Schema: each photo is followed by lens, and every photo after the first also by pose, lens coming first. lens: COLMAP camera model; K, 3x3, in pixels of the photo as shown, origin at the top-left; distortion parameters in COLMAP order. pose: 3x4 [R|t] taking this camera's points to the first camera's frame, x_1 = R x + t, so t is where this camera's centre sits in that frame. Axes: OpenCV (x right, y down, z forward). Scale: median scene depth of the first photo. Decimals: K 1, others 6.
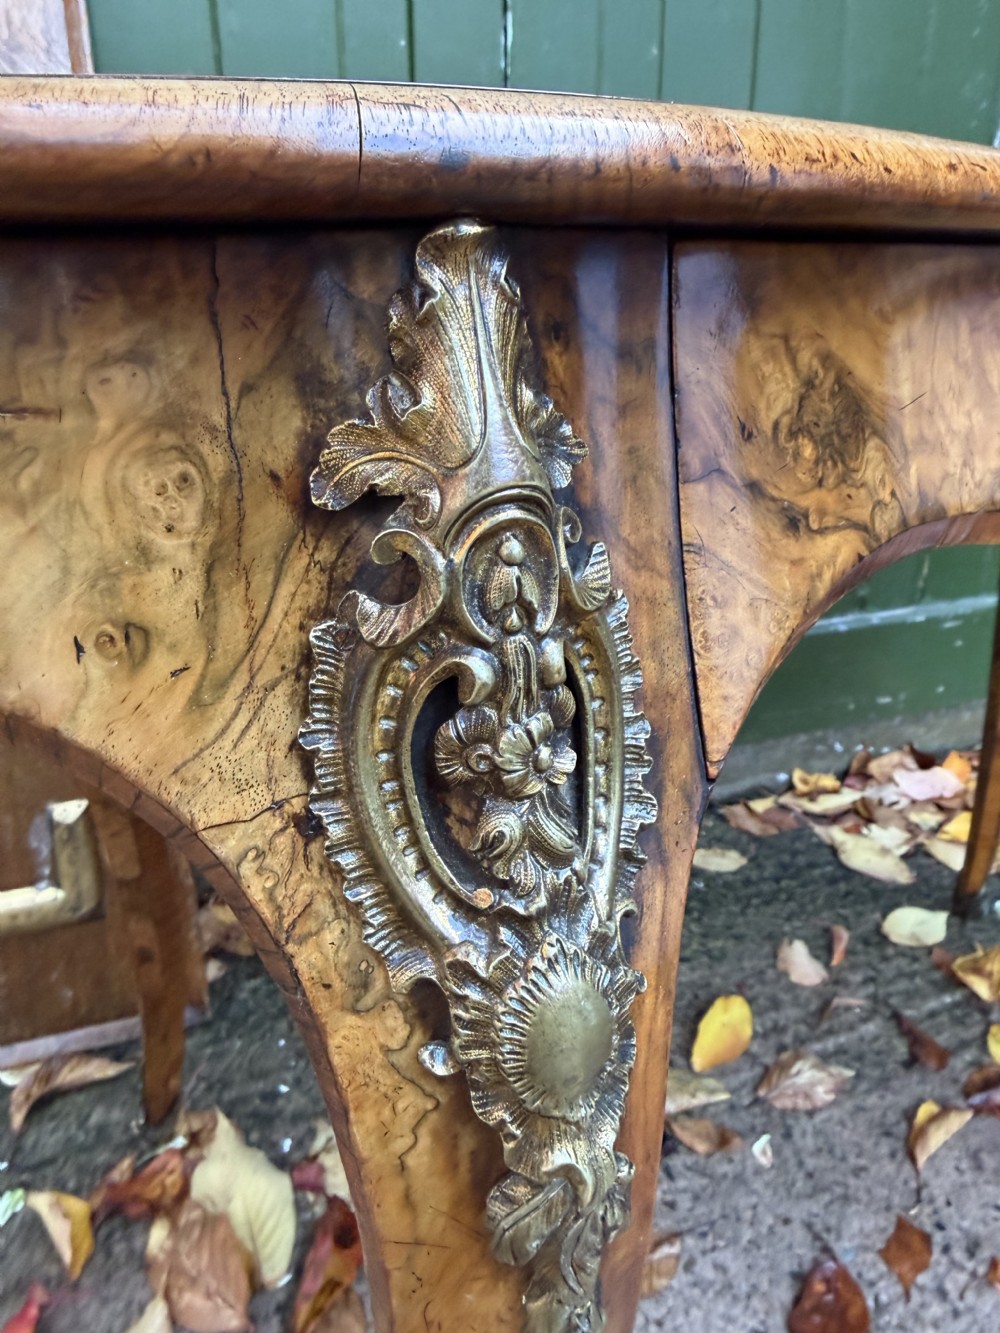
lens RADIAL K [[975.1, 0, 488.9], [0, 975.1, 577.7], [0, 0, 1]] dist [0.008930, -0.019384]
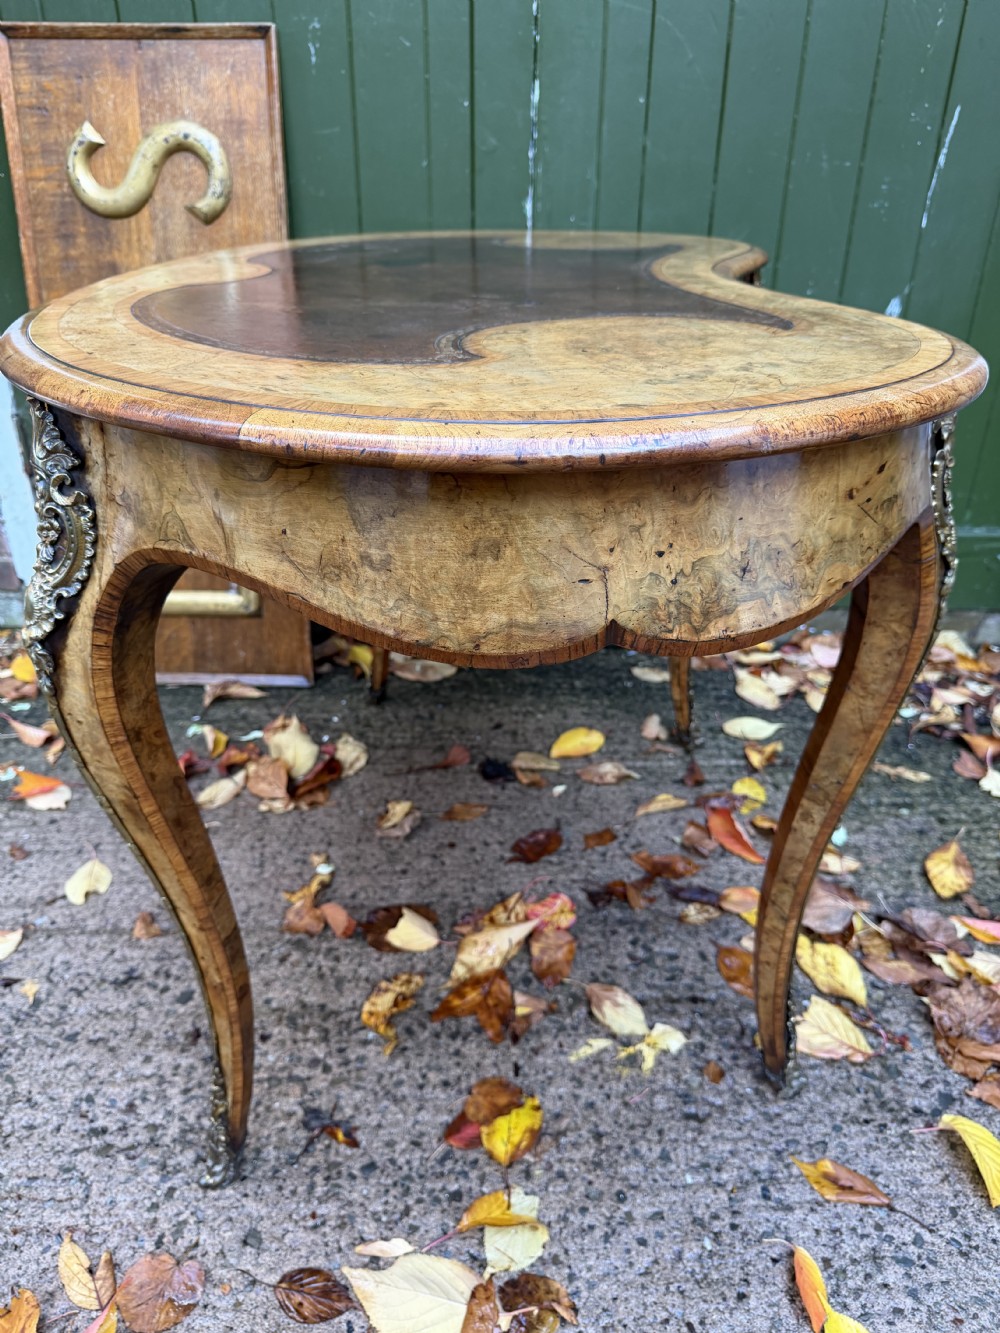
lens RADIAL K [[975.1, 0, 497.4], [0, 975.1, 672.9], [0, 0, 1]] dist [0.008930, -0.019384]
pose [[0.938850, 0.176025, -0.295931, 0.650640], [-0.123001, 0.974195, 0.189246, 0.054506], [0.321606, -0.141274, 0.936275, -0.658514]]
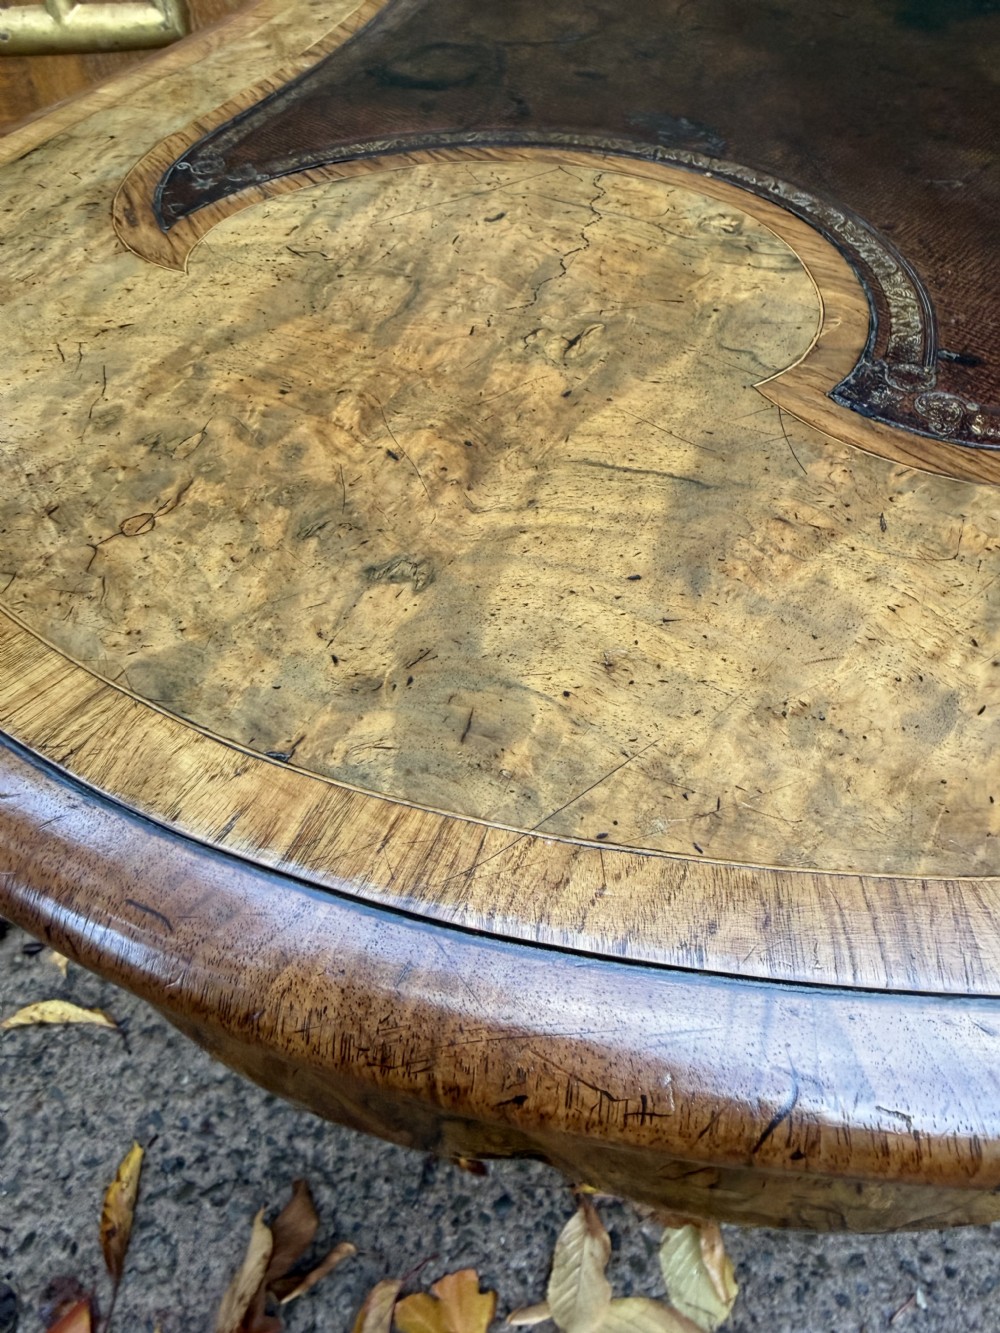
lens RADIAL K [[974.3, 0, 492.4], [0, 974.3, 608.7], [0, 0, 1]] dist [-0.012017, 0.013461]
pose [[0.948415, 0.211489, -0.236181, 0.374875], [-0.069653, 0.865776, 0.495560, -0.120252], [0.309285, -0.453546, 0.835846, -0.268319]]
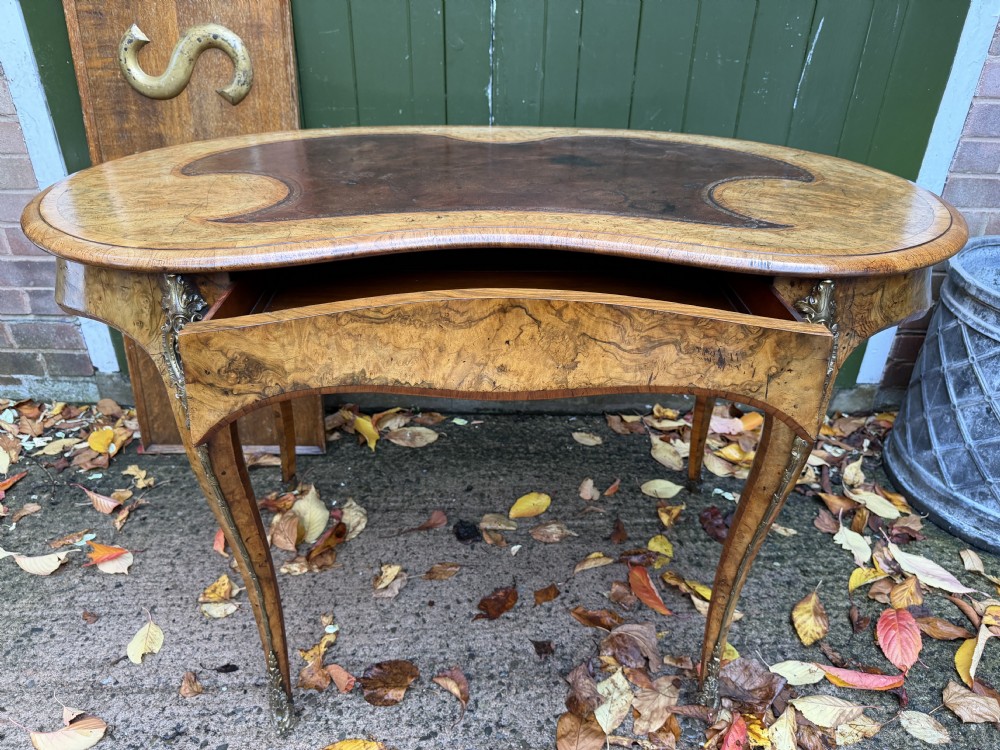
lens RADIAL K [[731.5, 0, 504.9], [0, 731.5, 372.7], [0, 0, 1]] dist [0.008930, -0.019384]
pose [[0.949695, 0.178219, -0.257523, 0.616608], [-0.124006, 0.969076, 0.213341, -0.182560], [0.287581, -0.170674, 0.942426, -0.557977]]
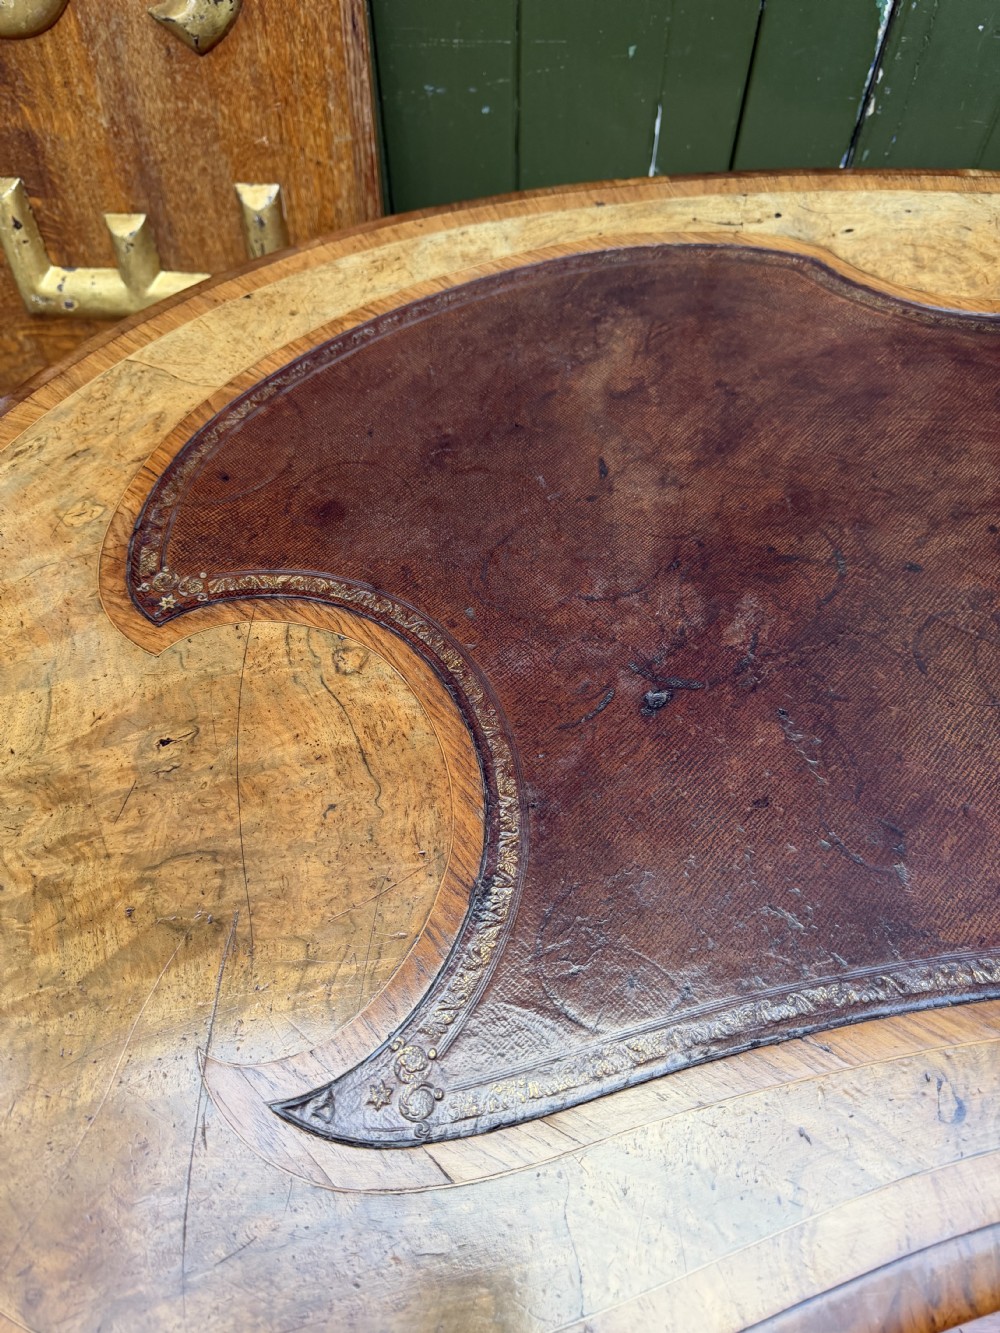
lens RADIAL K [[975.1, 0, 493.7], [0, 975.1, 672.4], [0, 0, 1]] dist [0.008930, -0.019384]
pose [[0.924370, 0.318916, -0.209363, 0.058256], [-0.115488, 0.756967, 0.643167, -0.512900], [0.363597, -0.570346, 0.736548, 0.126630]]
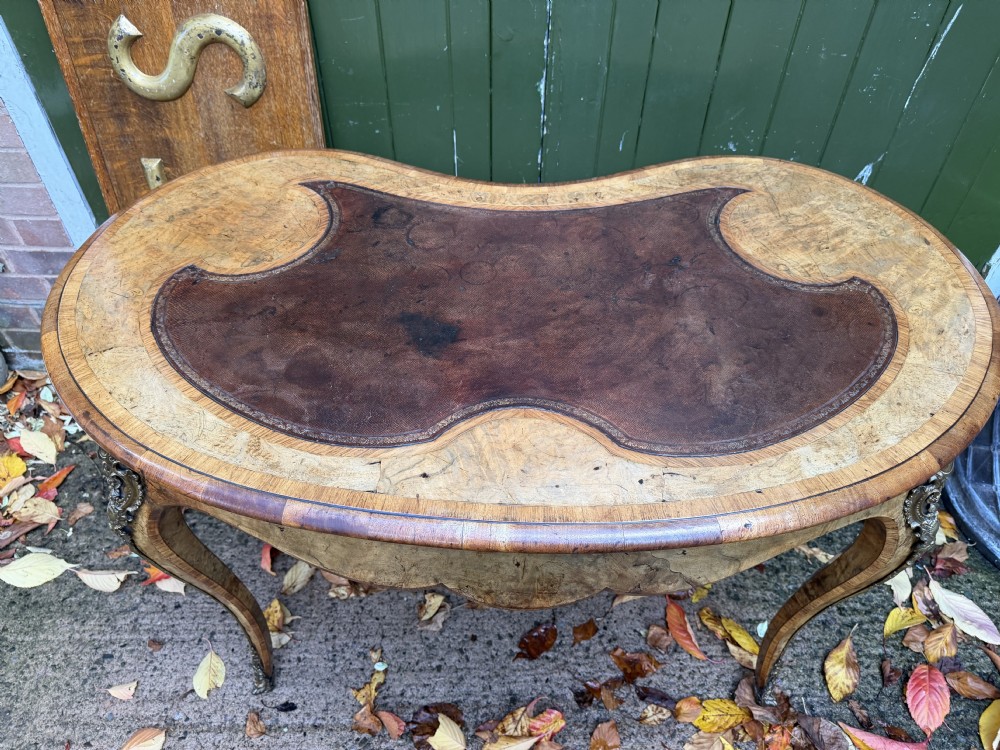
lens RADIAL K [[731.5, 0, 499.5], [0, 731.5, 379.1], [0, 0, 1]] dist [0.008930, -0.019384]
pose [[0.934565, 0.265692, -0.236633, 0.438899], [-0.126047, 0.869200, 0.478125, -0.638603], [0.332715, -0.417012, 0.845814, -0.334339]]
